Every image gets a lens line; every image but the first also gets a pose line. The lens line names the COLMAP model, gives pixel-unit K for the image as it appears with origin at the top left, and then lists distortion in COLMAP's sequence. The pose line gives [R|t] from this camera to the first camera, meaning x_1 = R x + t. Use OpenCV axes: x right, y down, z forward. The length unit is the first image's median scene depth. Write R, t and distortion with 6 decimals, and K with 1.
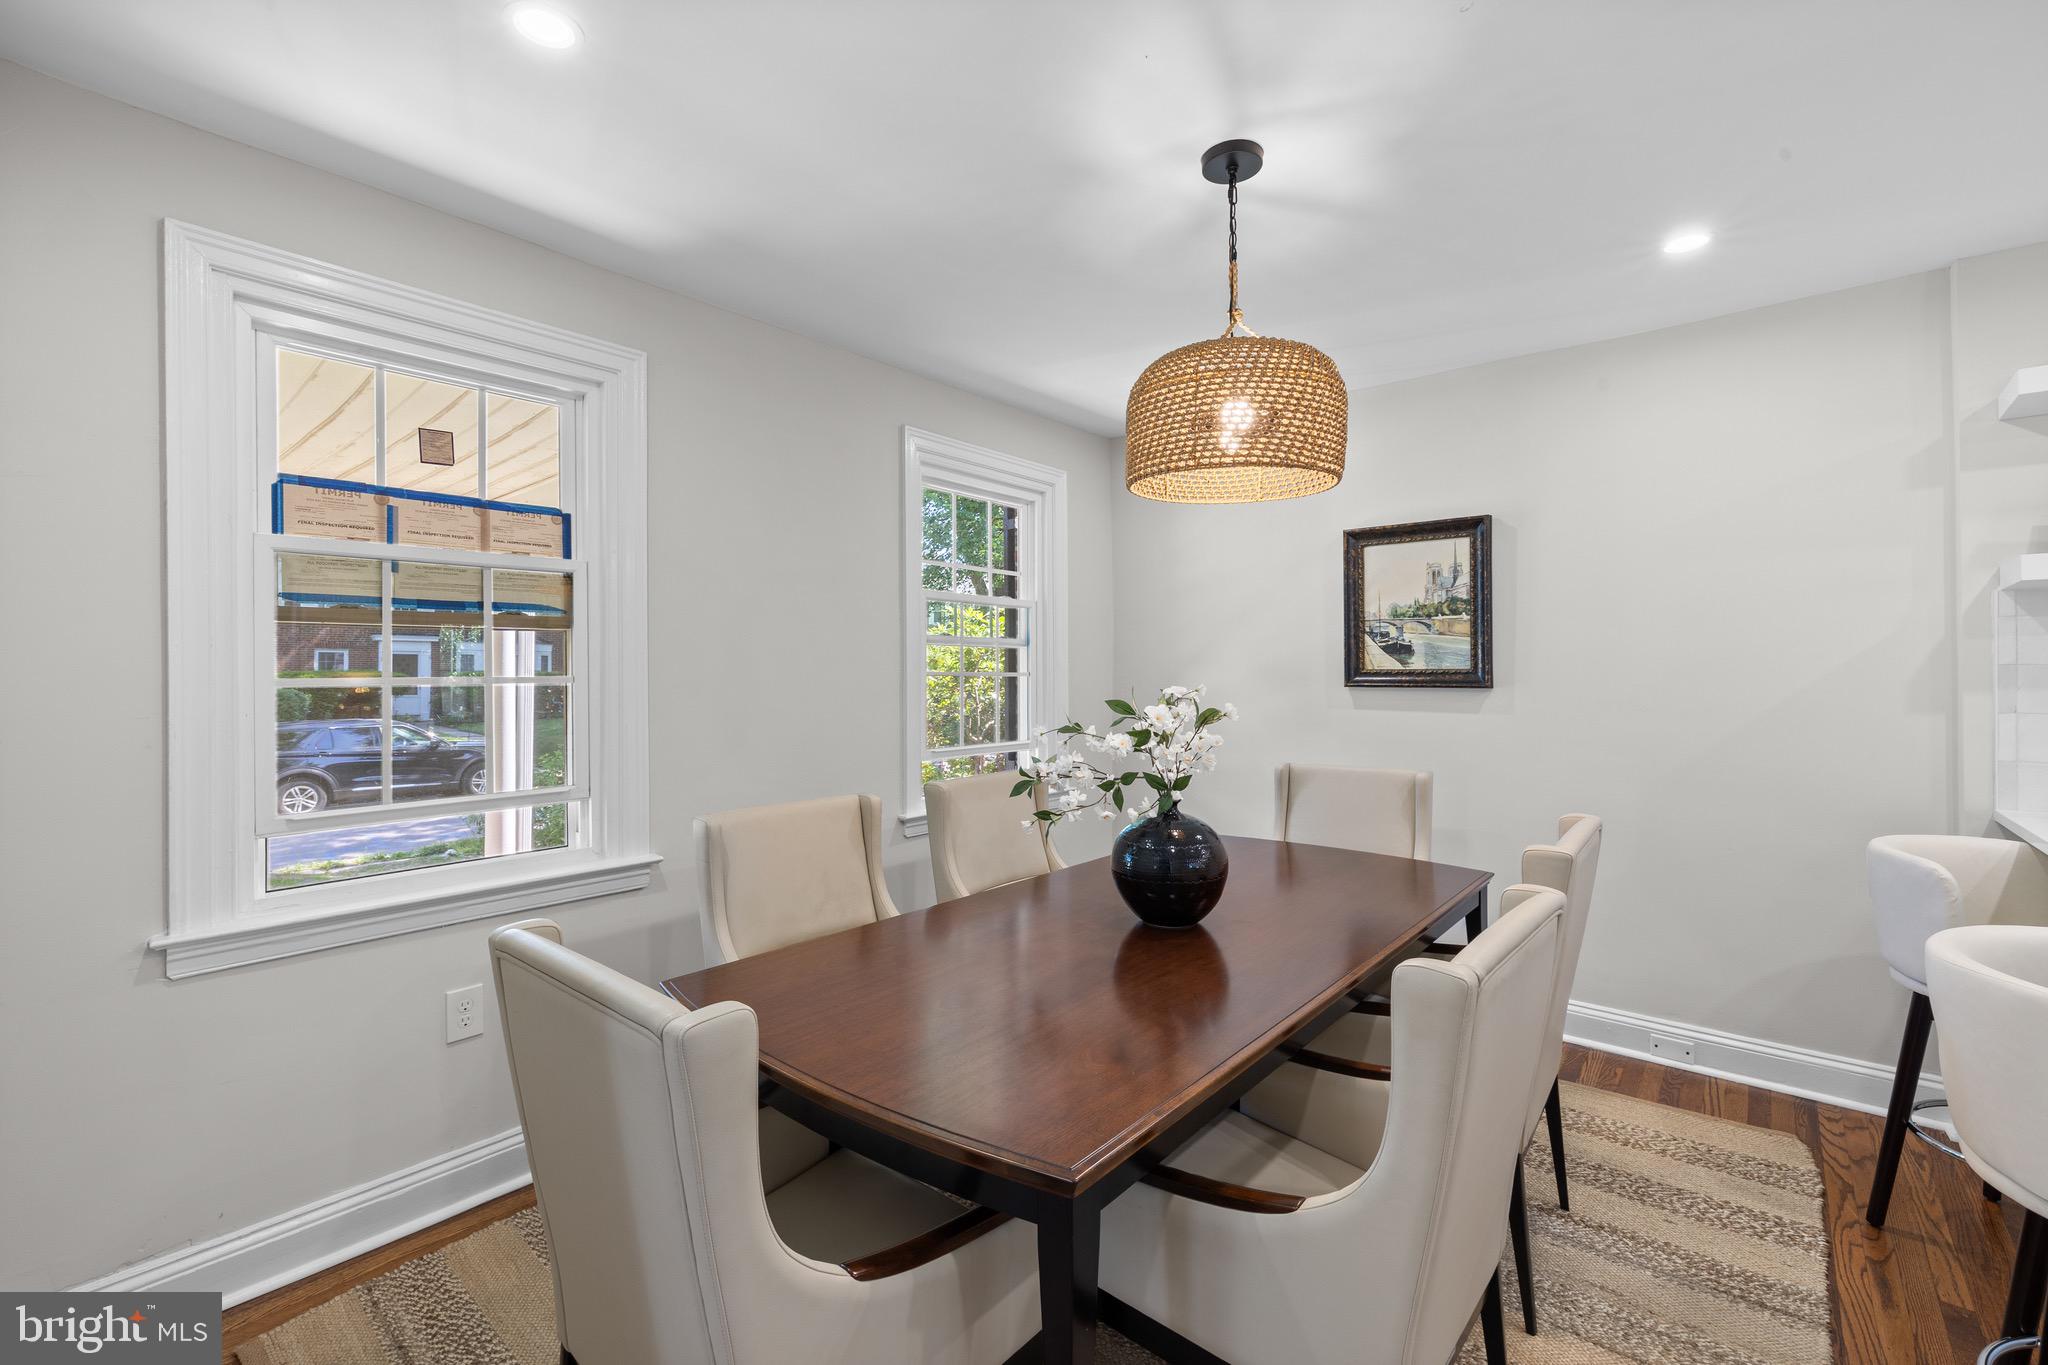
lens RADIAL K [[870.5, 0, 1028.3], [0, 870.5, 667.1], [0, 0, 1]] dist [-0.000135, 0.000107]
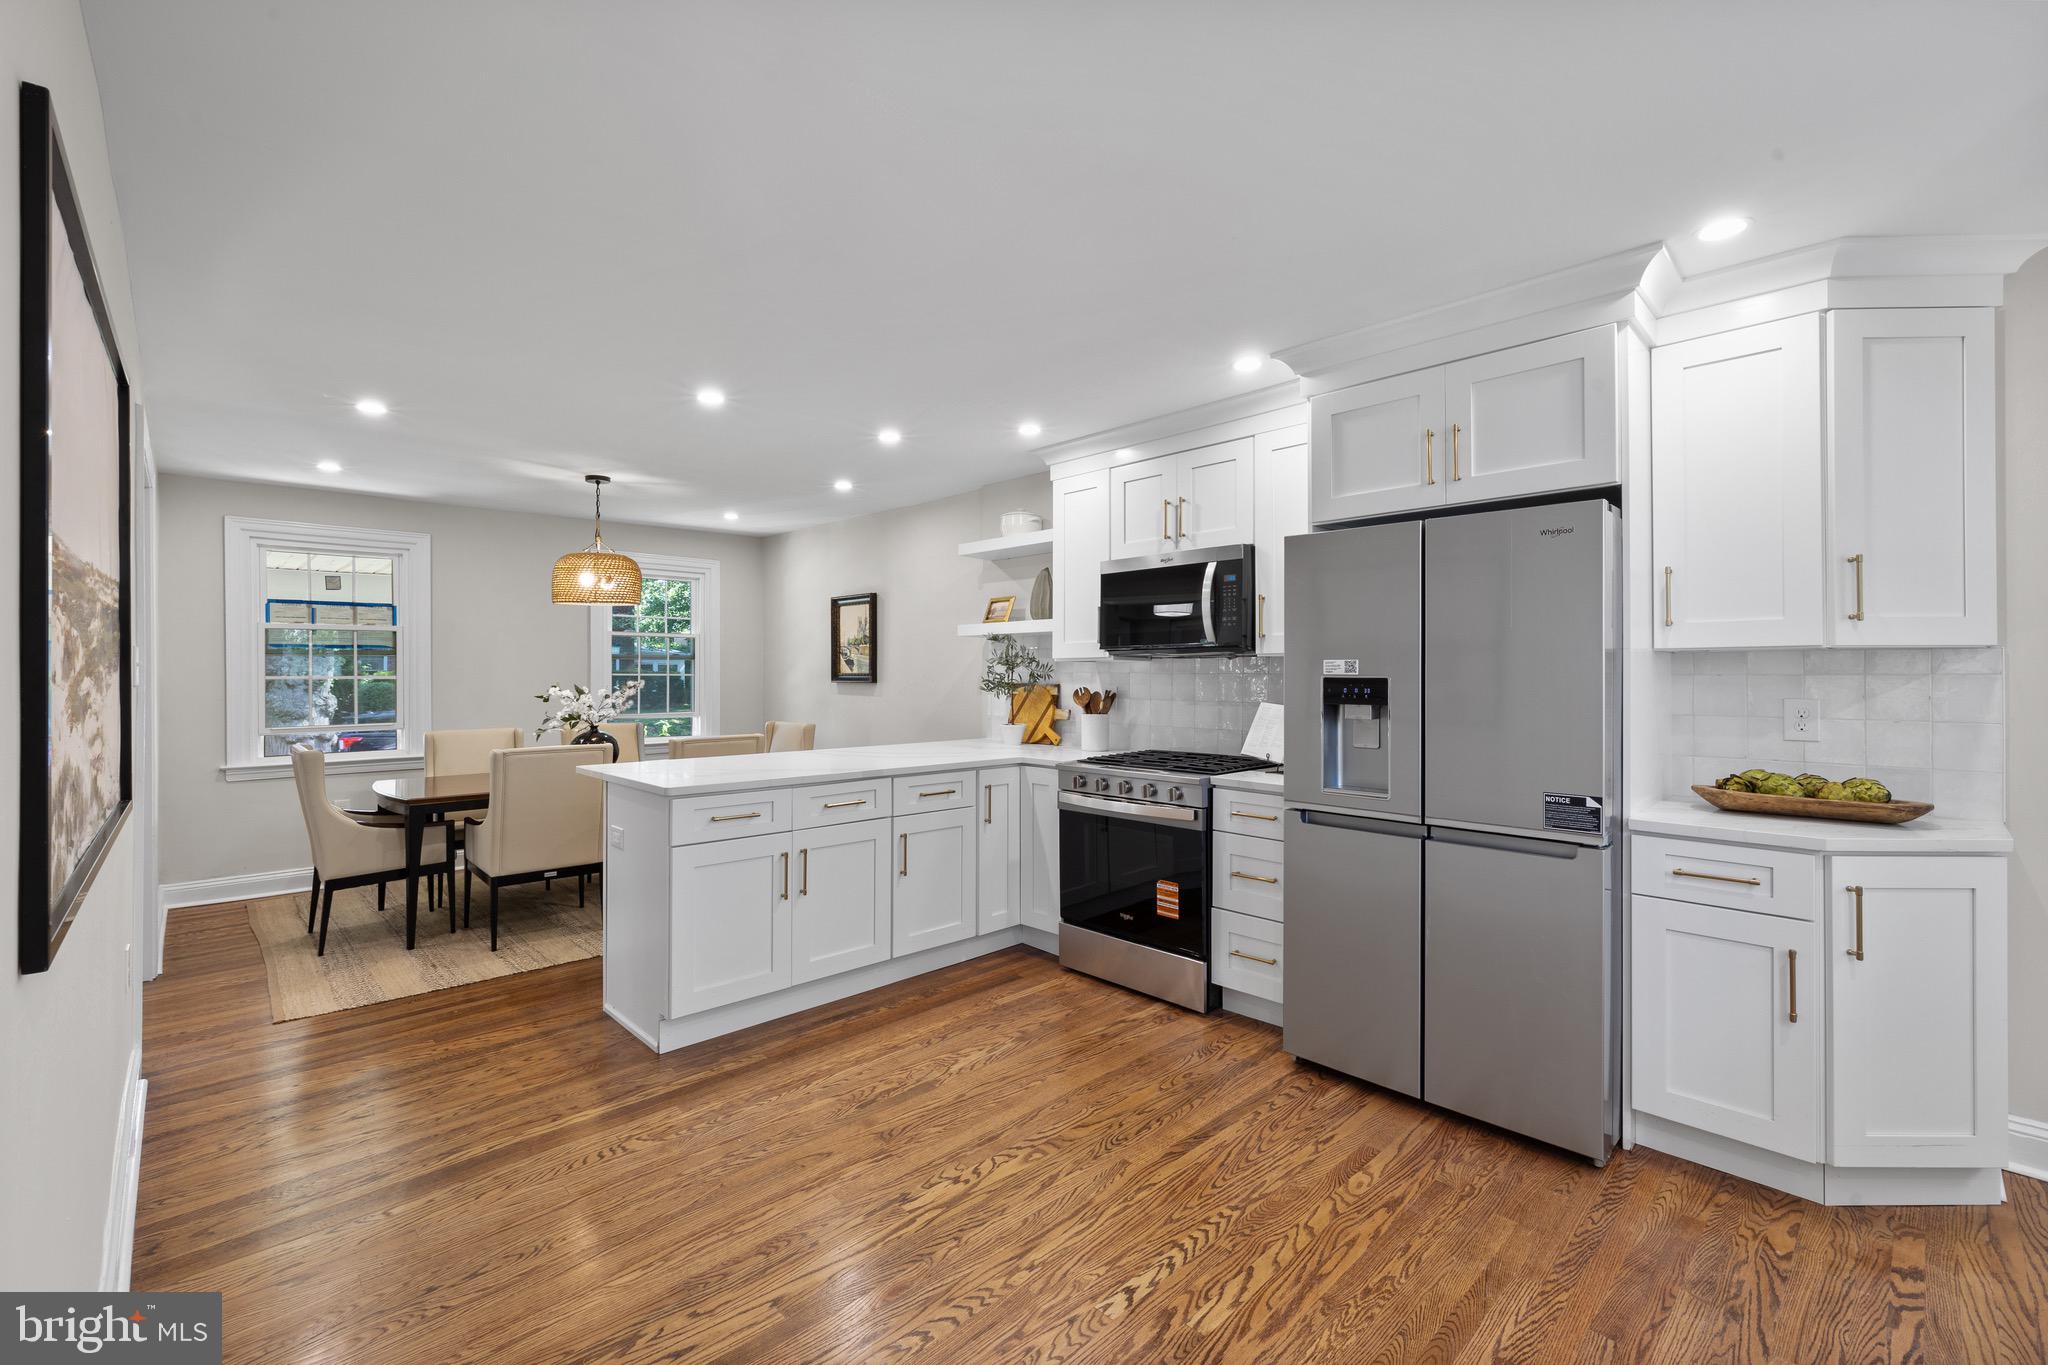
lens RADIAL K [[862.2, 0, 1026.0], [0, 862.2, 671.0], [0, 0, 1]] dist [-0.000093, 0.000132]
pose [[0.995199, 0.002551, -0.097841, 1.462733], [-0.002006, 0.999982, 0.005663, -0.019427], [0.097853, -0.005439, 0.995186, -1.200253]]
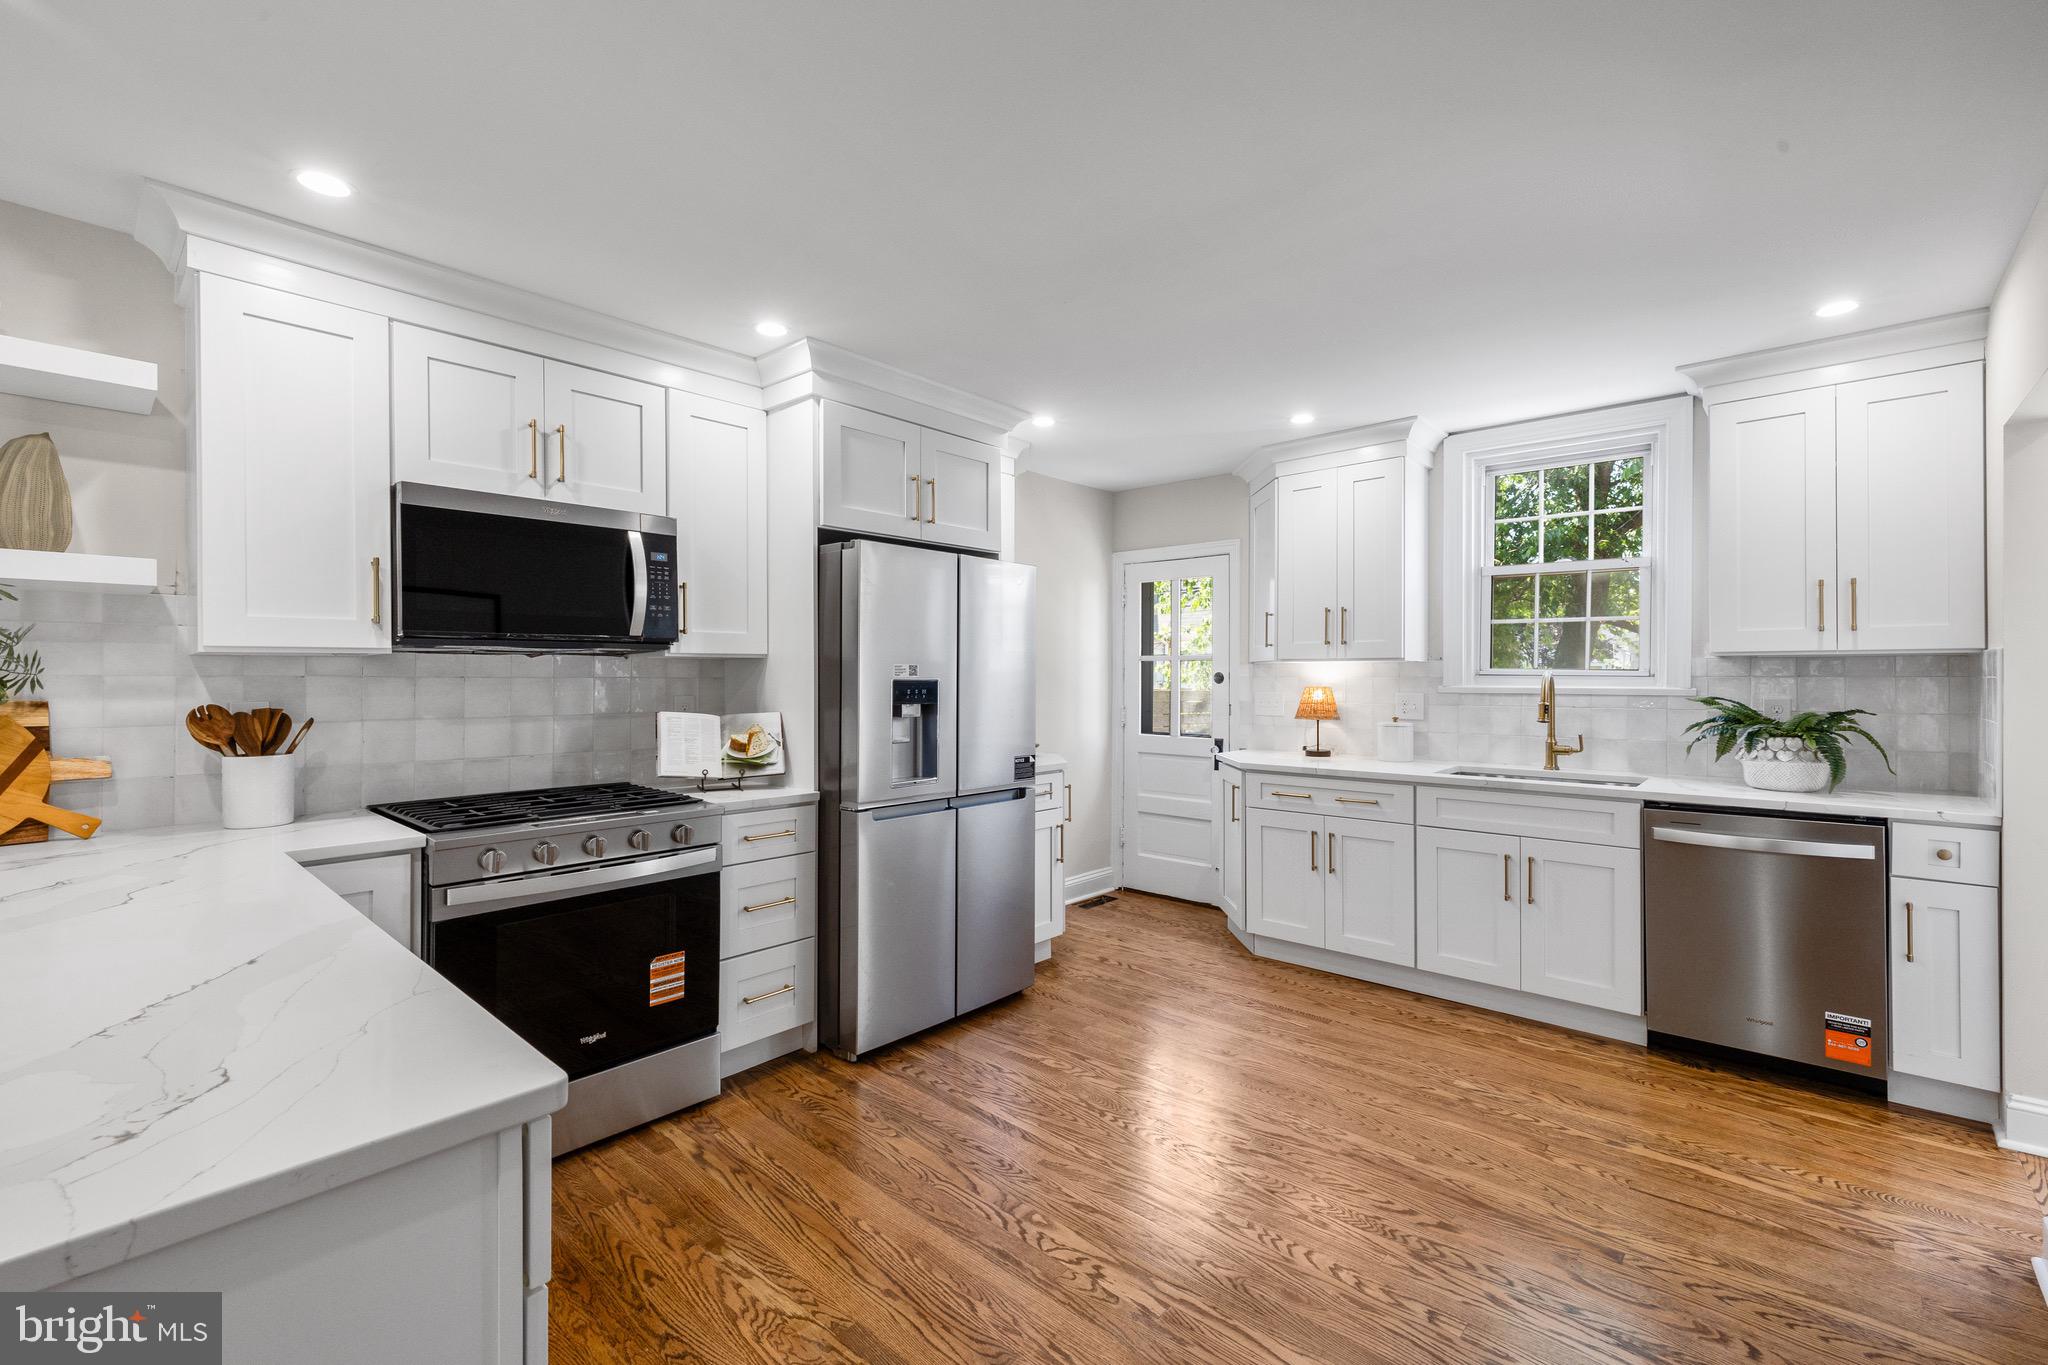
lens RADIAL K [[867.9, 0, 1028.0], [0, 867.9, 674.3], [0, 0, 1]] dist [-0.000650, -0.000446]
pose [[0.031413, 0.005120, 0.999493, 0.460568], [-0.007814, 0.999958, -0.004877, -0.008312], [-0.999476, -0.007657, 0.031452, -0.200587]]
